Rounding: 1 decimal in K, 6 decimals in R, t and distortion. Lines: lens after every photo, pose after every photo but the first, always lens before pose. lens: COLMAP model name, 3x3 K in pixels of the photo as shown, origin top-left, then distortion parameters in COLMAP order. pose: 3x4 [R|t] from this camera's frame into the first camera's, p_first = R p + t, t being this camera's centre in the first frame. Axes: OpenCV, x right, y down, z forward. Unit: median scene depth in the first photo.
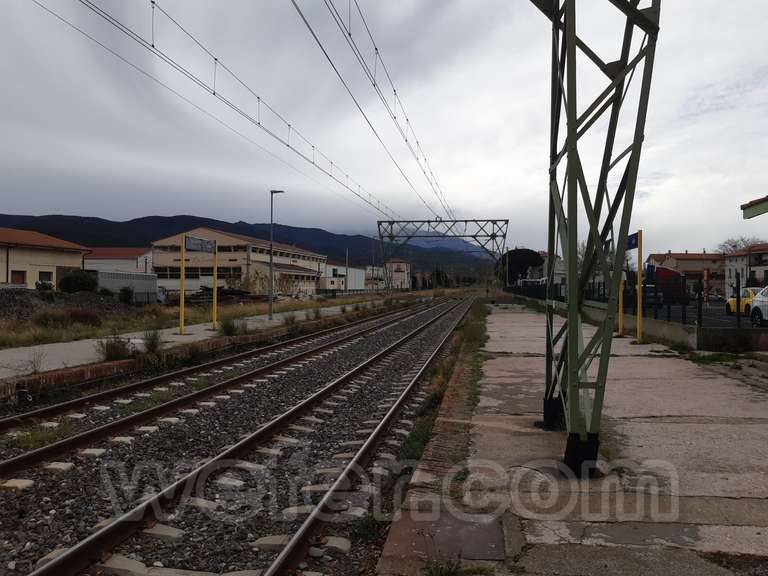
lens RADIAL K [[586.2, 0, 384.0], [0, 586.2, 288.0], [0, 0, 1]] dist [0.064301, -0.139321]
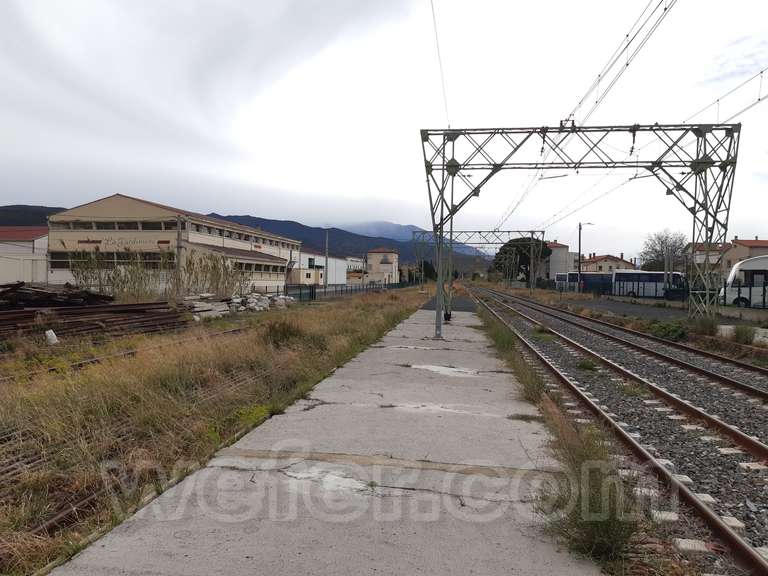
lens RADIAL K [[586.2, 0, 384.0], [0, 586.2, 288.0], [0, 0, 1]] dist [0.064301, -0.139321]
pose [[0.999060, 0.002325, 0.043280, -0.024053], [-0.002796, 0.999938, 0.010823, -0.001539], [-0.043252, -0.010934, 0.999004, 0.244423]]
